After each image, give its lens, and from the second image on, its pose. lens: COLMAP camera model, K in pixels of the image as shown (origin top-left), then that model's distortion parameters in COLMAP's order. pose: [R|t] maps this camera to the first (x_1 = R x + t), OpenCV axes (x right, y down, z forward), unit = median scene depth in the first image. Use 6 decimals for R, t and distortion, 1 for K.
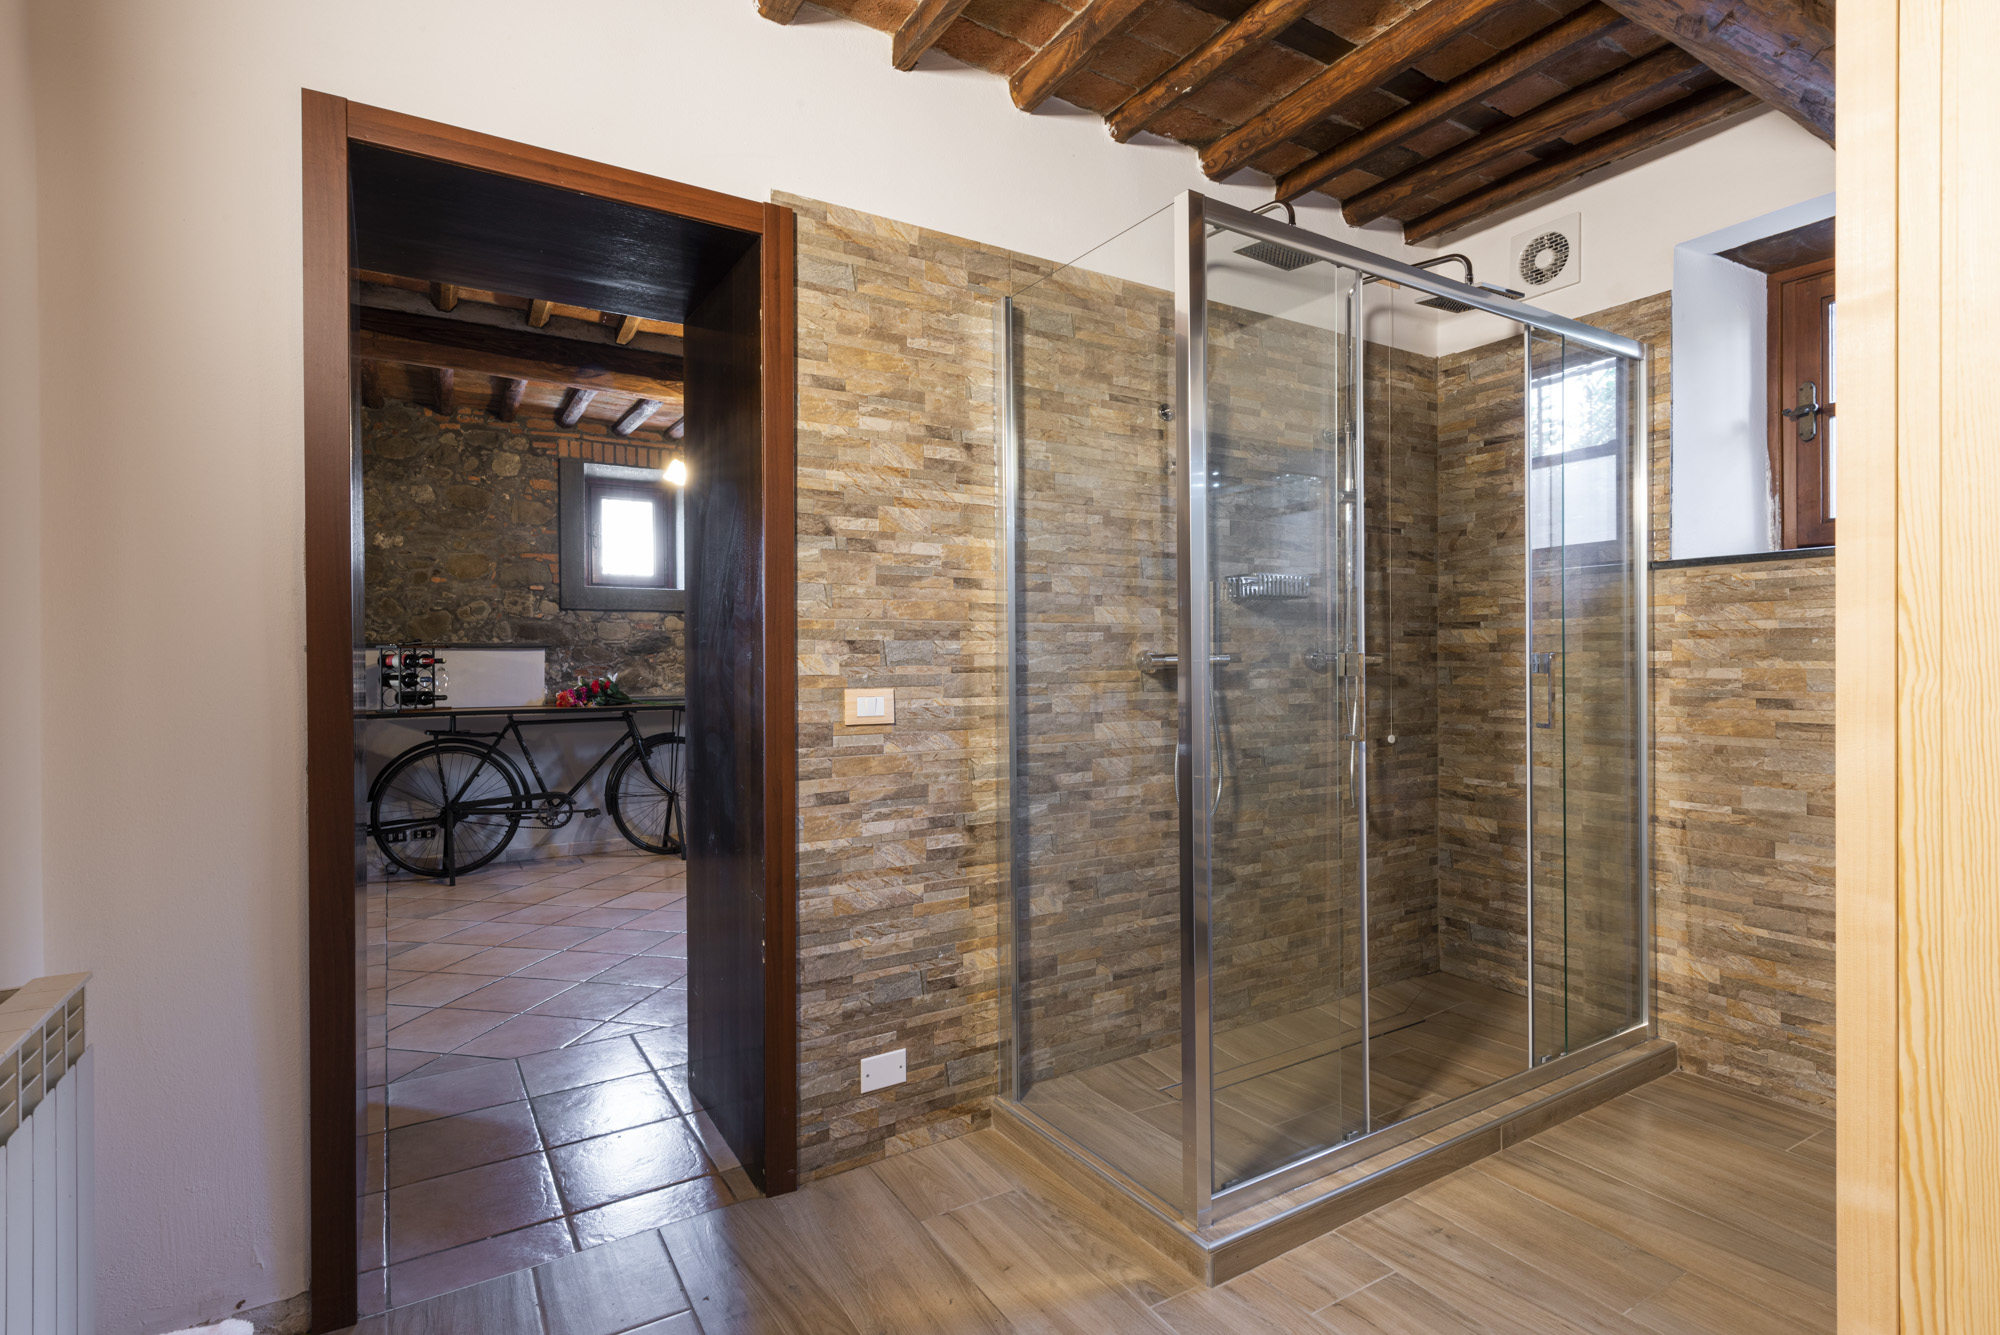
lens RADIAL K [[966.8, 0, 1000.0], [0, 966.8, 667.5], [0, 0, 1]] dist [0.023789, 0.000011]
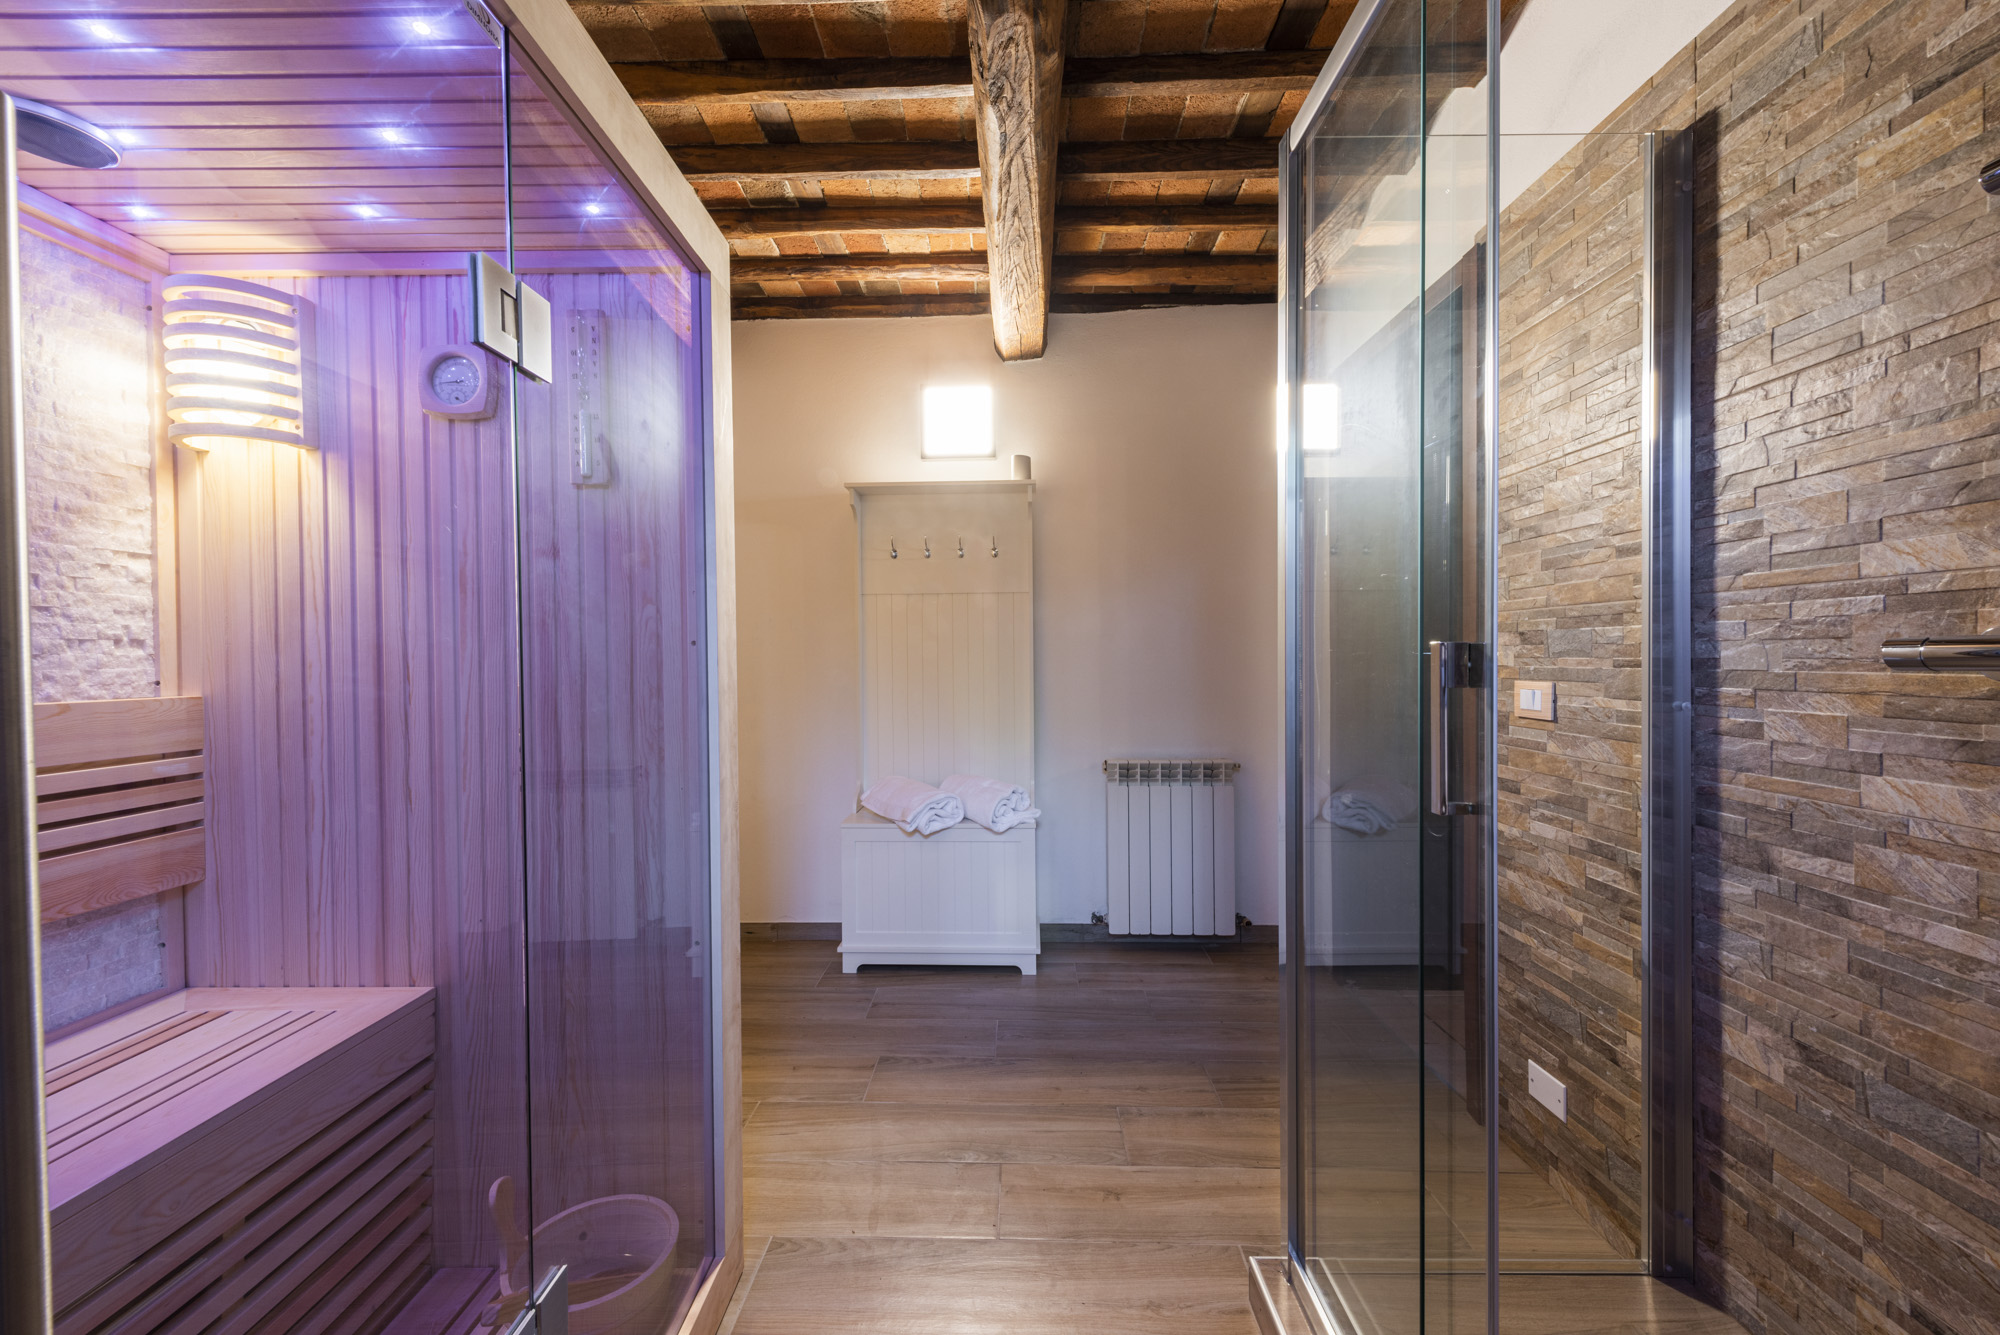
lens RADIAL K [[773.7, 0, 1000.0], [0, 773.7, 667.5], [0, 0, 1]] dist [0.016414, -0.004996]
pose [[-0.534328, 0.023900, -0.844940, 0.775588], [0.008305, 0.999700, 0.023025, -0.013396], [0.845237, 0.005285, -0.534366, 0.939192]]
